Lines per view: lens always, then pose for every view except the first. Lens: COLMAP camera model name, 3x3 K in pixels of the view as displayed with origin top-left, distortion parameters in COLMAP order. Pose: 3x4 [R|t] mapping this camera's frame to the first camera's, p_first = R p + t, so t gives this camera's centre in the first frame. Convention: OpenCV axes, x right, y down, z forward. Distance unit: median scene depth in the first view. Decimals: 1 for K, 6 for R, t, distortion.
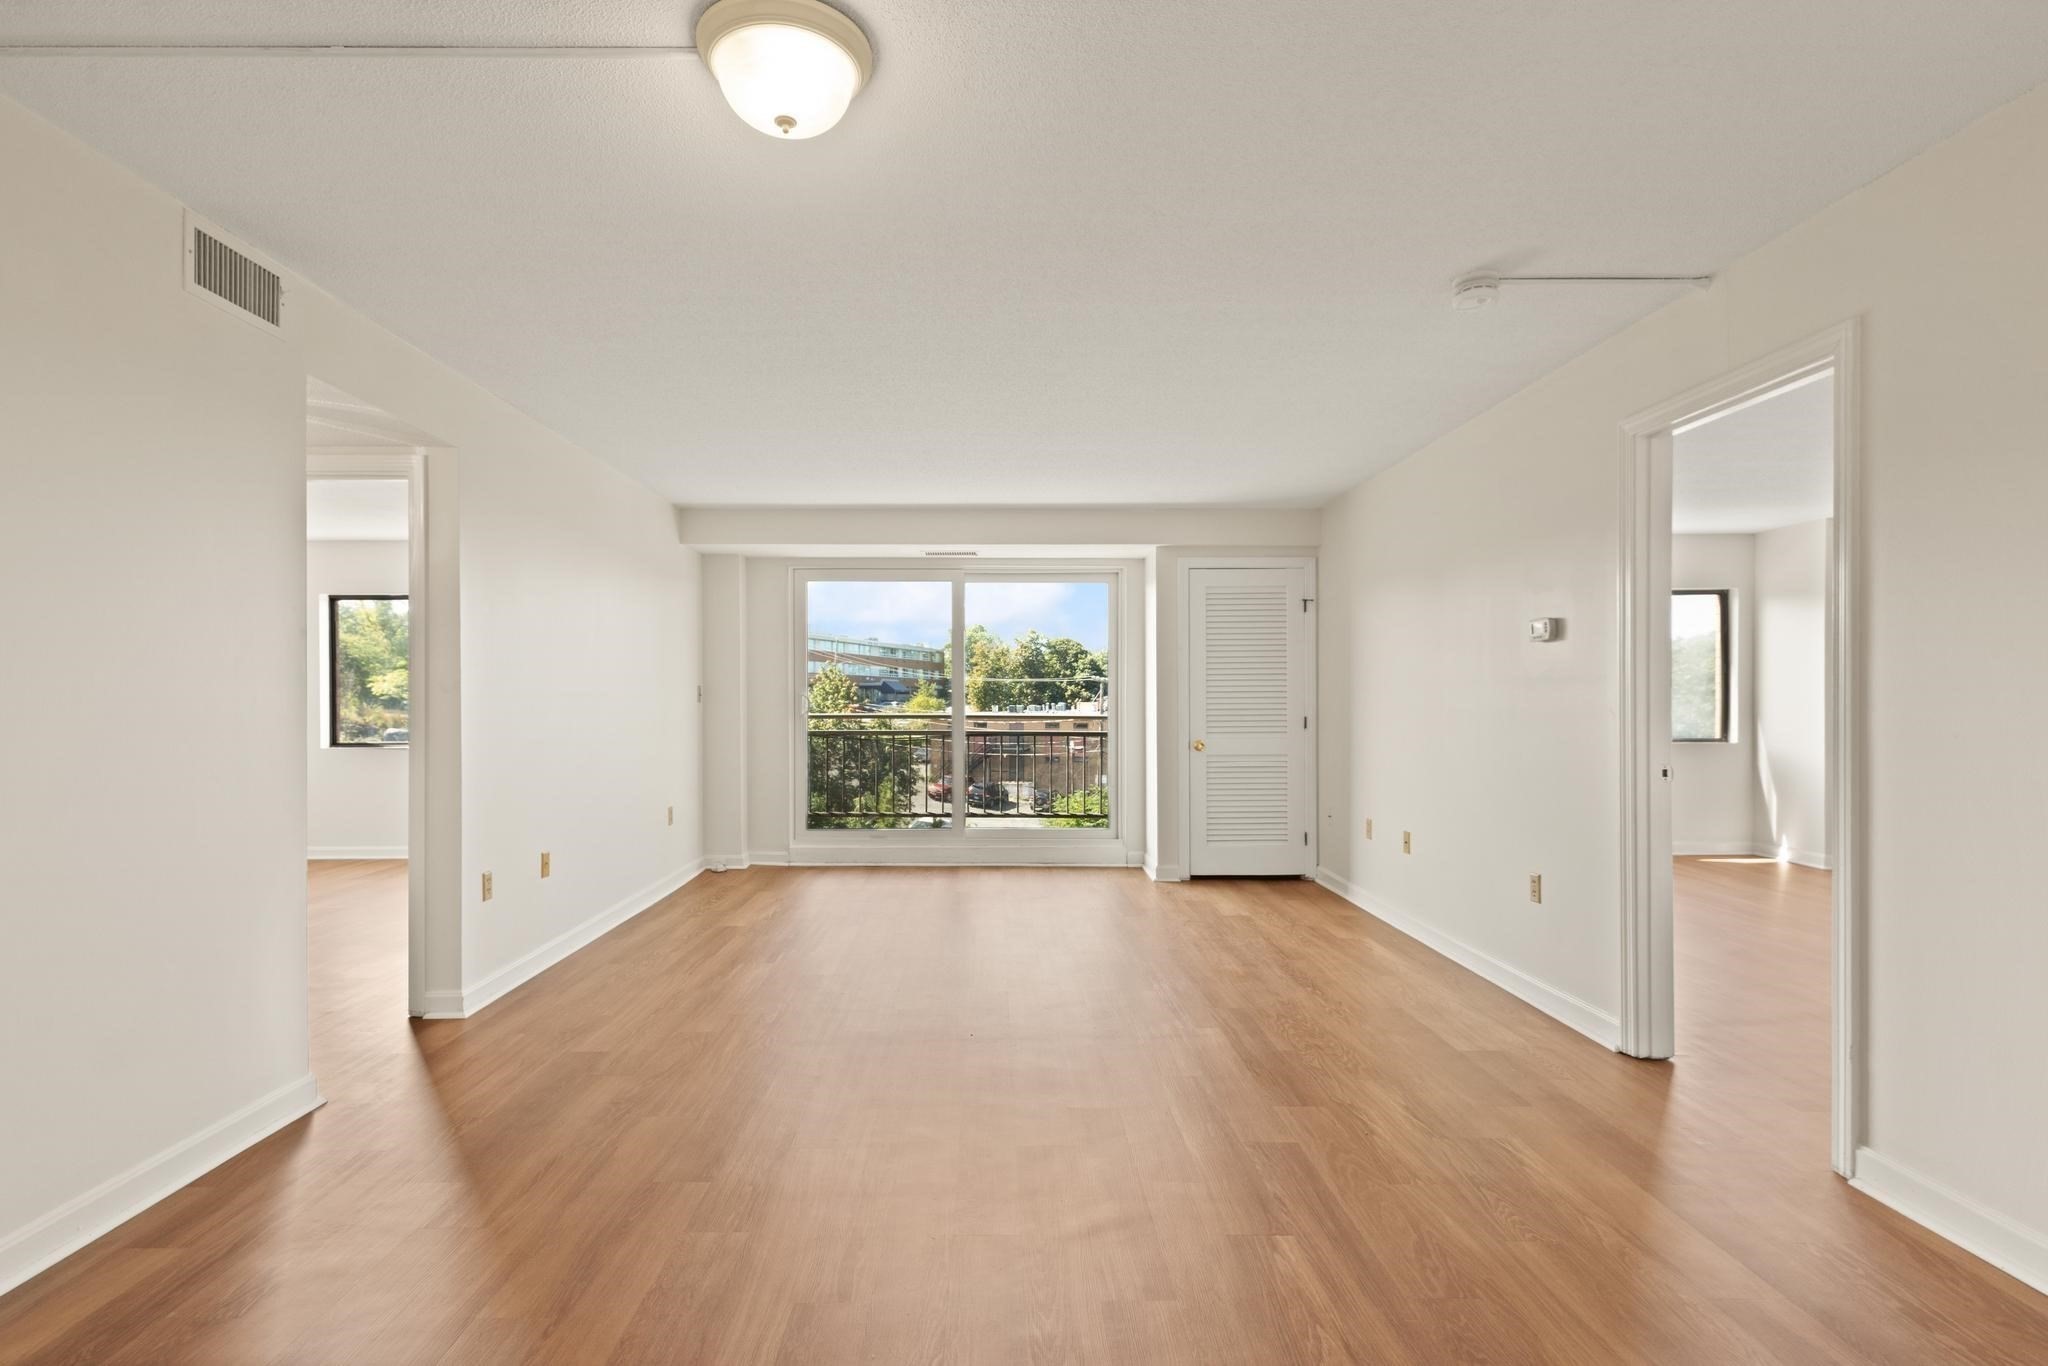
lens RADIAL K [[967.8, 0, 987.1], [0, 967.8, 701.3], [0, 0, 1]] dist [0.000675, -0.000787]
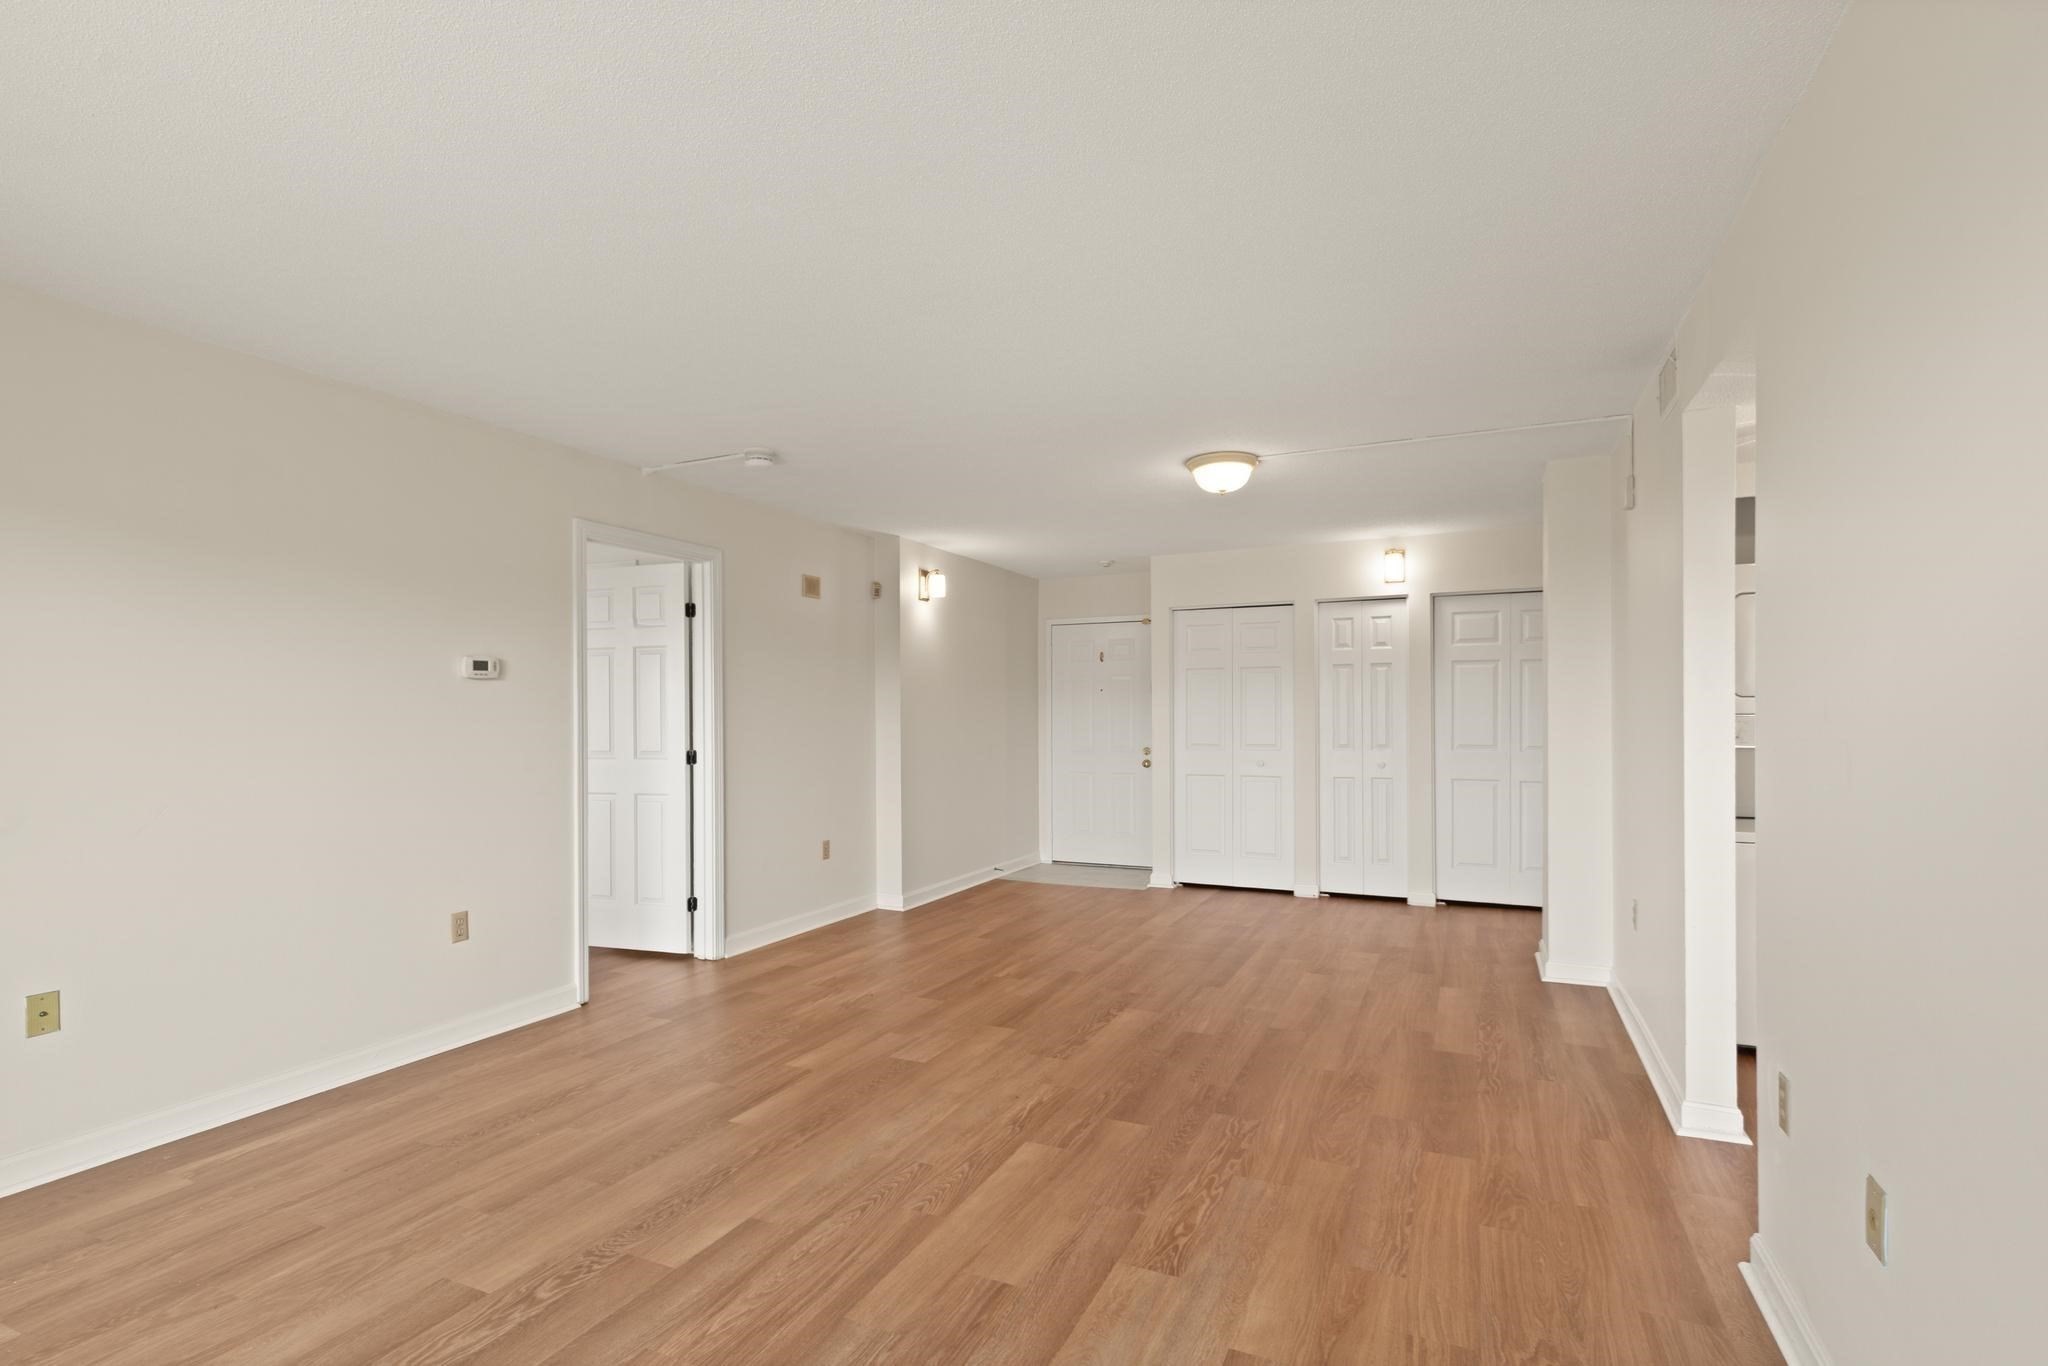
lens RADIAL K [[953.2, 0, 1031.9], [0, 953.2, 702.6], [0, 0, 1]] dist [0.005399, -0.001128]
pose [[-0.909069, 0.009051, 0.416548, -0.219051], [0.005510, 0.999938, -0.009703, -0.012856], [-0.416610, -0.006525, -0.909062, 0.971680]]
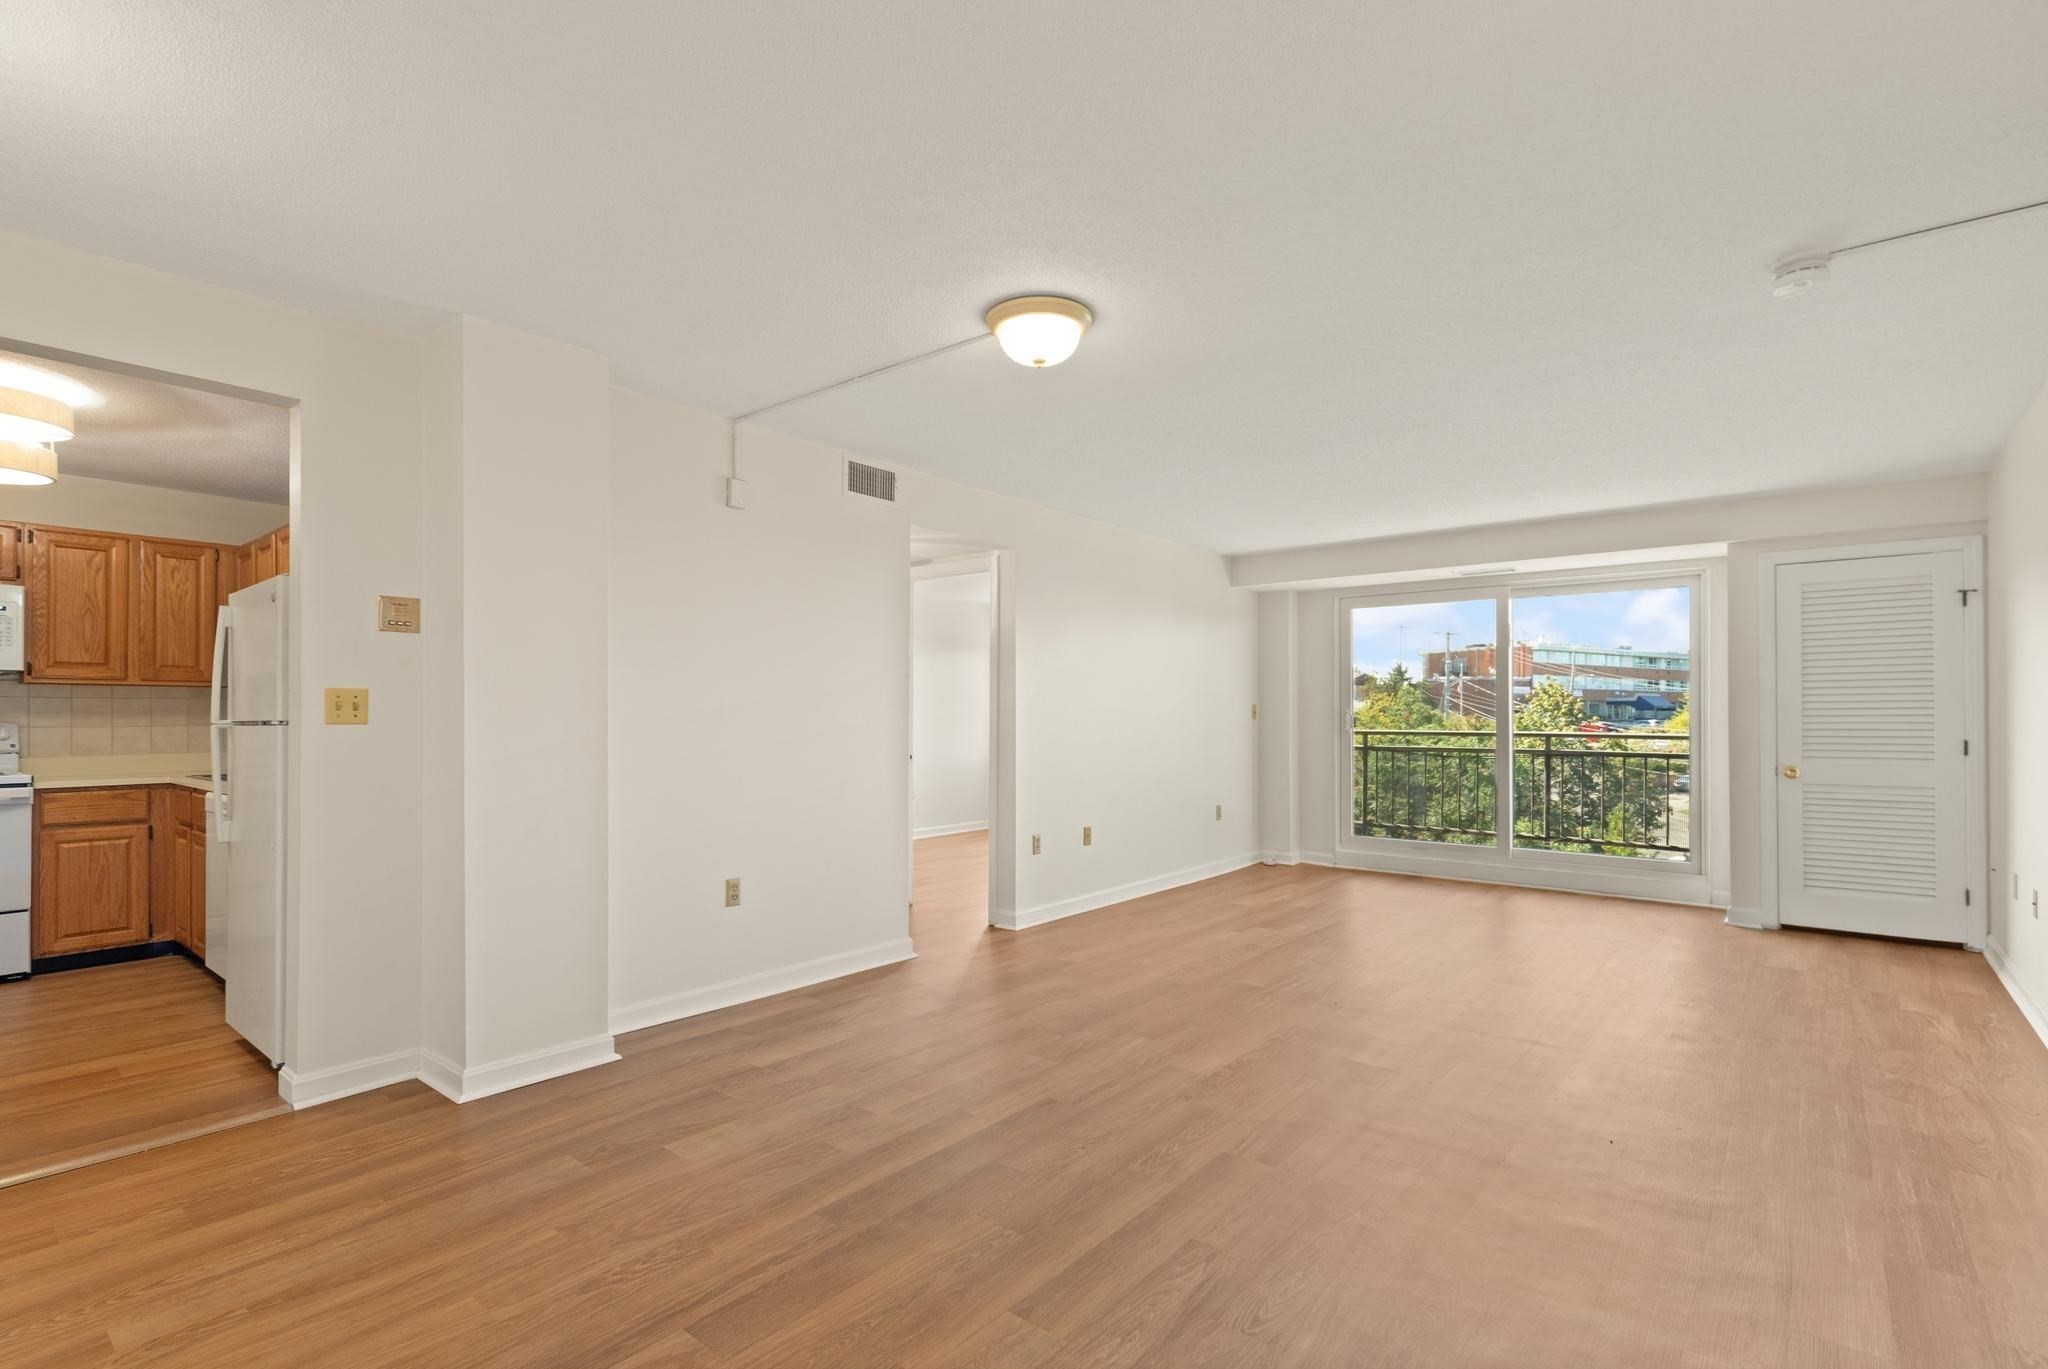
lens RADIAL K [[953.2, 0, 1031.9], [0, 953.2, 704.1], [0, 0, 1]] dist [0.005399, -0.001128]
pose [[0.775552, -0.006432, -0.631251, 0.230095], [-0.002970, 0.999900, -0.013837, -0.000366], [0.631276, 0.012606, 0.775455, -0.071071]]
